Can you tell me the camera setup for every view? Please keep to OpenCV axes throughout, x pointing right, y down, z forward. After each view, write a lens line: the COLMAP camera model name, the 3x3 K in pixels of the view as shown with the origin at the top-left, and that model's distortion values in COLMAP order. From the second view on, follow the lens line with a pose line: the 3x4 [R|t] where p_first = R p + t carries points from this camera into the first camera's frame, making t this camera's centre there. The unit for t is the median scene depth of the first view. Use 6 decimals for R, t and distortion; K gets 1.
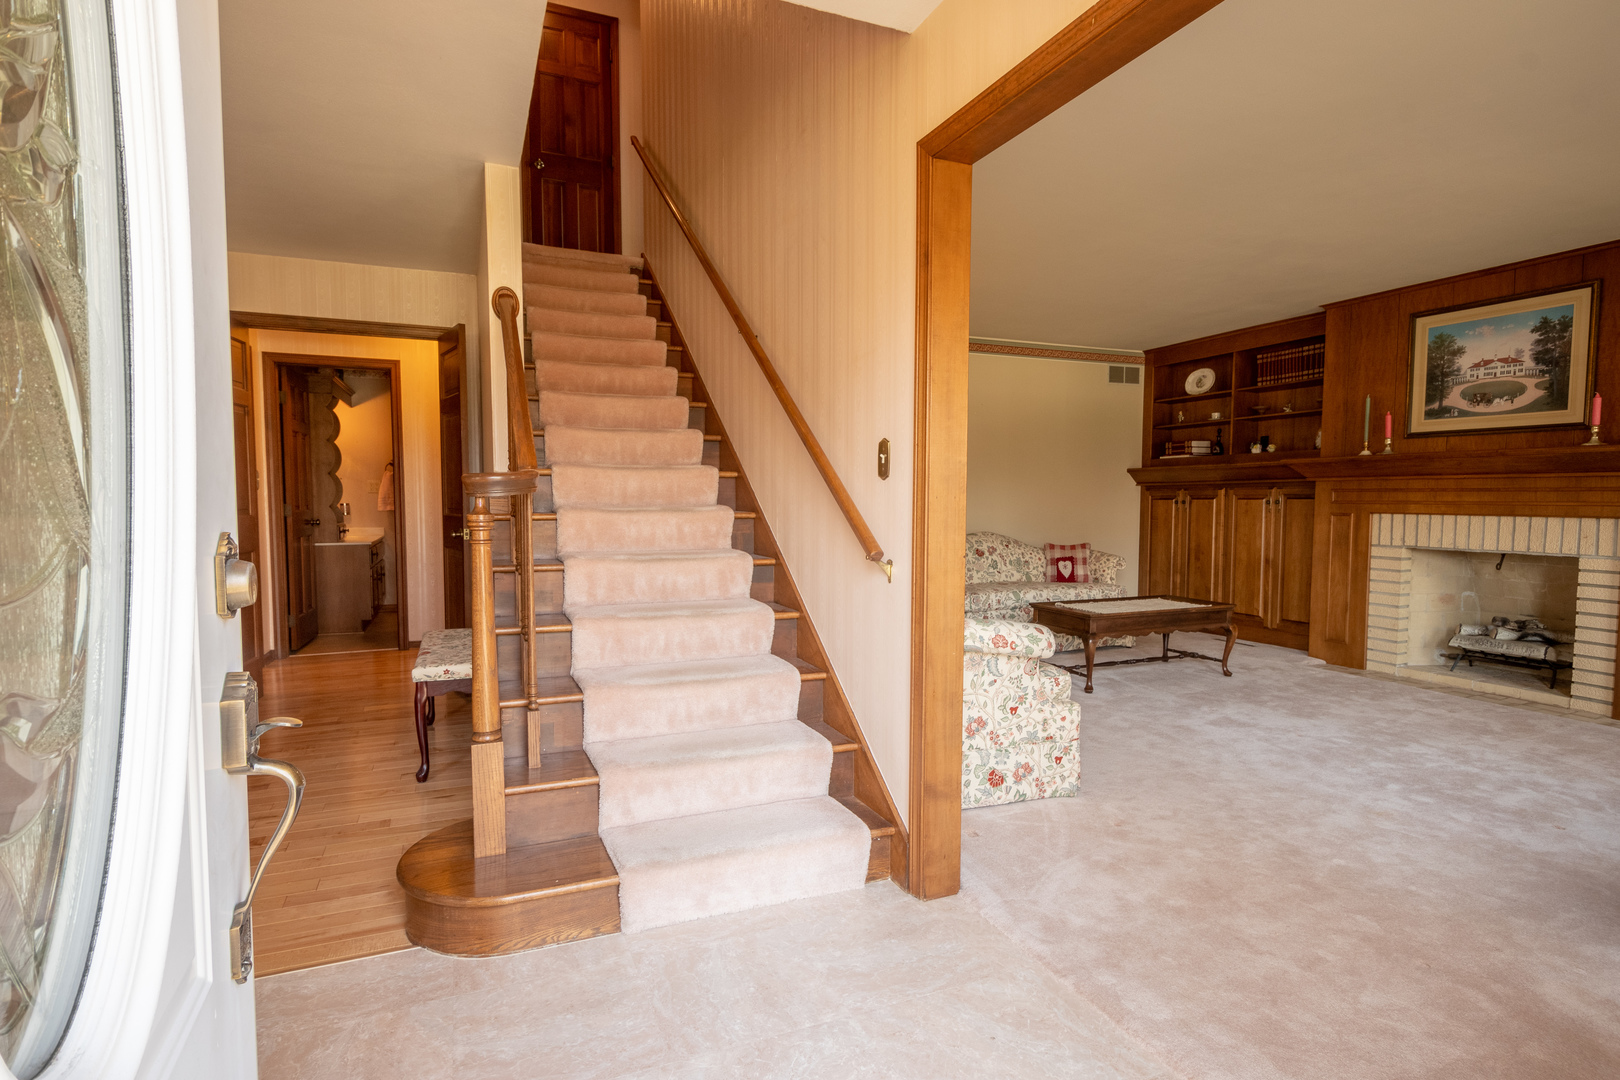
lens RADIAL K [[815.0, 0, 794.6], [0, 815.0, 545.4], [0, 0, 1]] dist [0.002033, -0.005281]
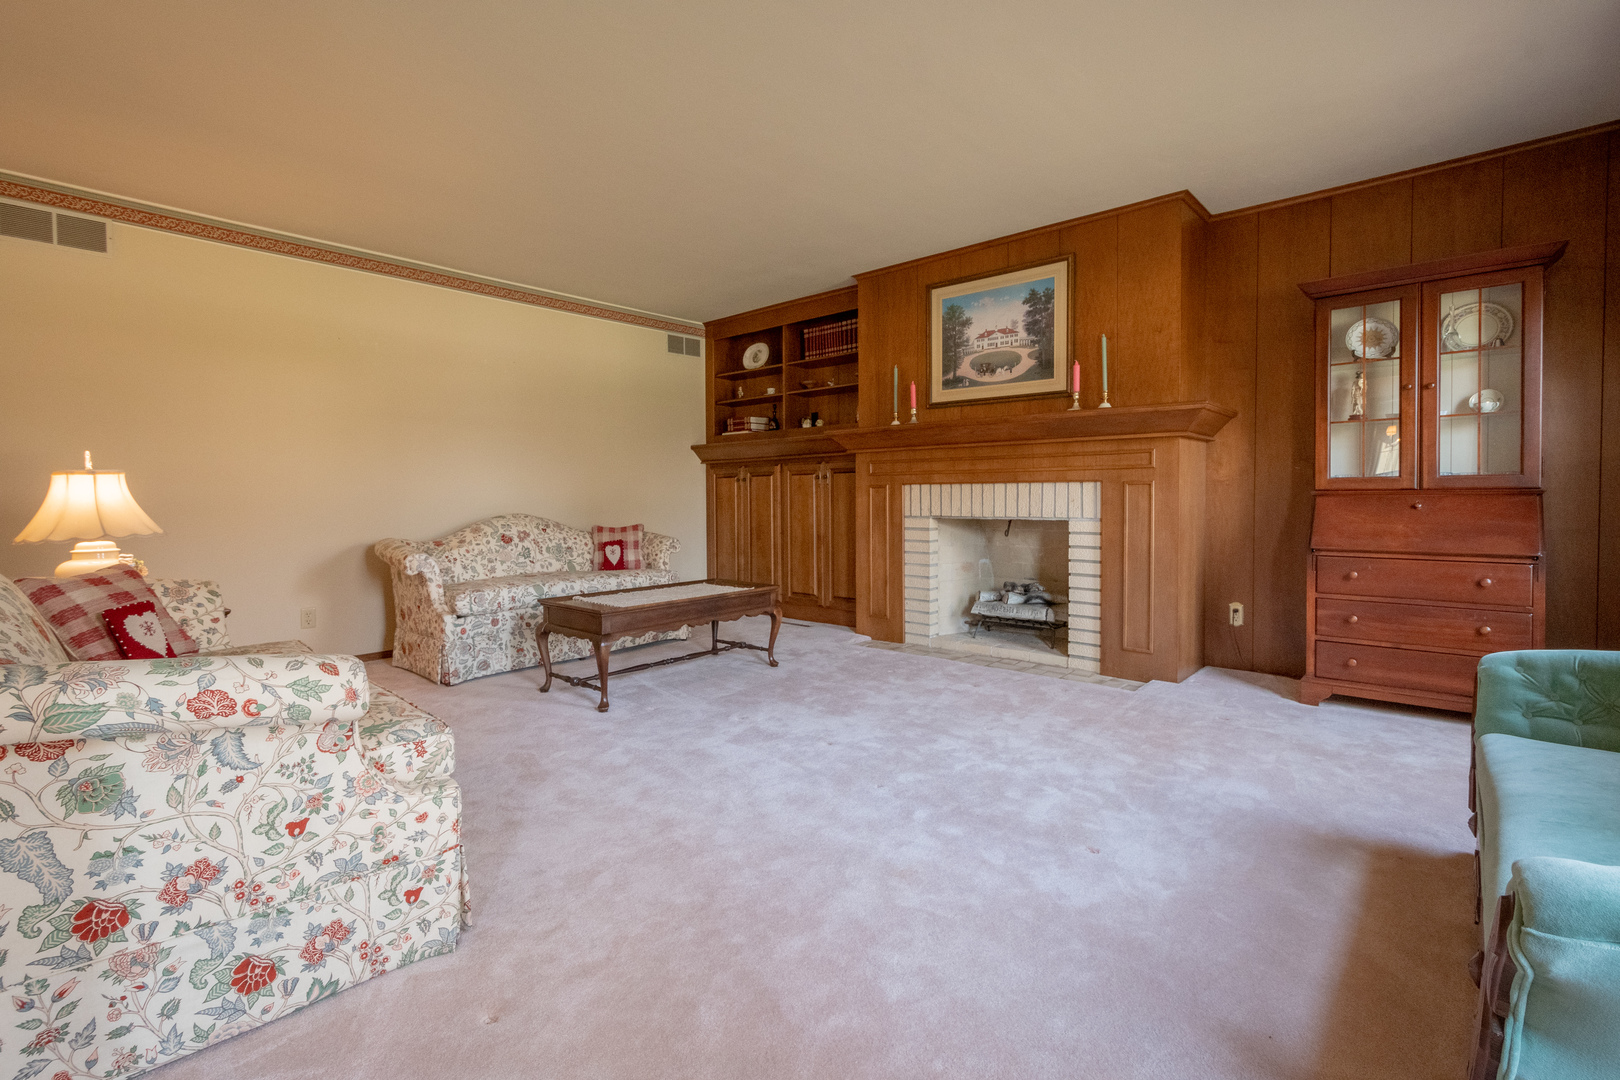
lens RADIAL K [[721.3, 0, 807.8], [0, 721.3, 508.7], [0, 0, 1]] dist [0.001844, 0.000114]
pose [[0.896862, -0.014416, 0.442076, 0.264985], [0.033664, 0.998794, -0.035727, 0.021701], [-0.441028, 0.046924, 0.896266, 0.326795]]
